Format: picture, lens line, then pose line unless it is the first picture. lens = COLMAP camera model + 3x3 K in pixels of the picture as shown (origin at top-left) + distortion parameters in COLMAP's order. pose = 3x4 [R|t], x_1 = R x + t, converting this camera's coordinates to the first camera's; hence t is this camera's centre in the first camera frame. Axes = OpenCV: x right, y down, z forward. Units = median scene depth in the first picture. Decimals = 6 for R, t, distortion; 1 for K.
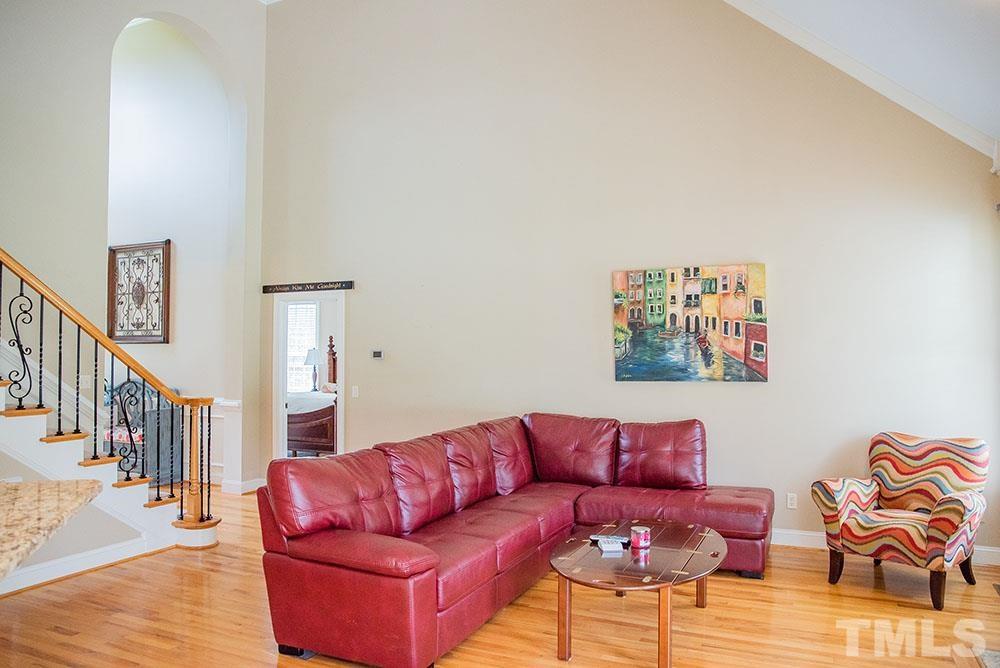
lens RADIAL K [[687.7, 0, 493.0], [0, 687.7, 336.0], [0, 0, 1]] dist [-0.088105, 0.060195]
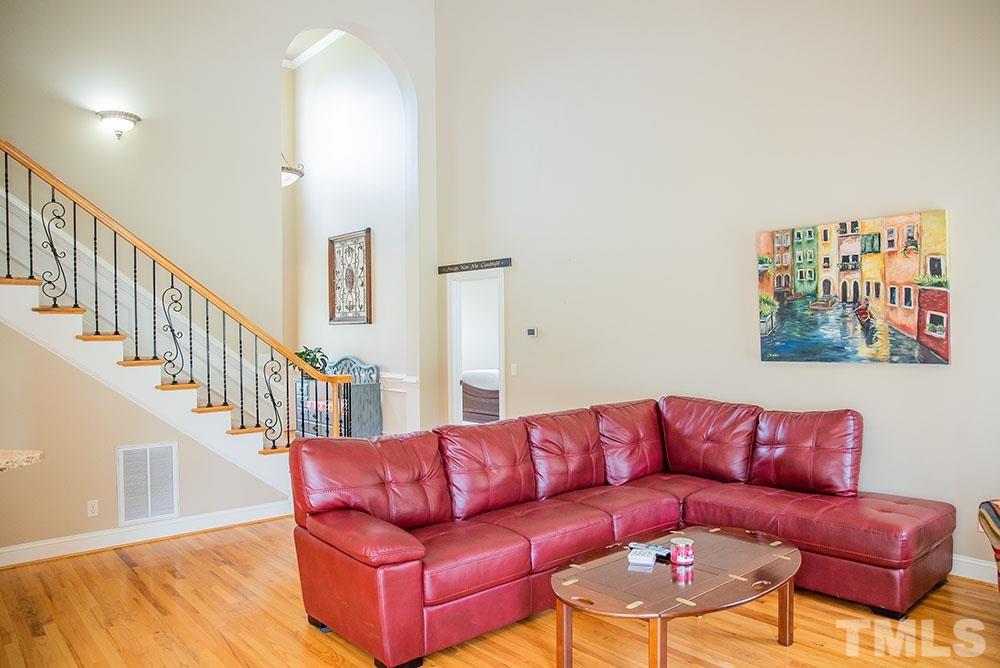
lens RADIAL K [[687.7, 0, 502.4], [0, 687.7, 334.0], [0, 0, 1]] dist [-0.088105, 0.060195]
pose [[0.919451, -0.009520, -0.393090, 0.235232], [0.023288, 0.999270, 0.030270, -0.001420], [0.392515, -0.036986, 0.919002, 0.106283]]
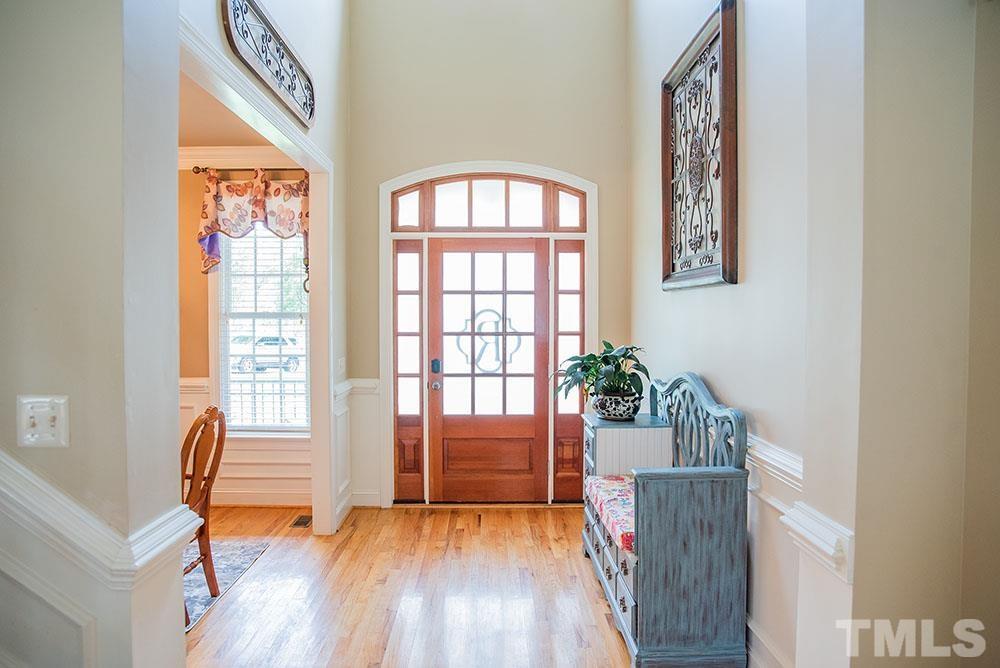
lens RADIAL K [[687.7, 0, 506.1], [0, 687.7, 338.5], [0, 0, 1]] dist [-0.088105, 0.060195]
pose [[0.448694, 0.027492, -0.893262, -0.334557], [0.023683, 0.998810, 0.042637, 0.035310], [0.893371, -0.040286, 0.447509, 1.156189]]
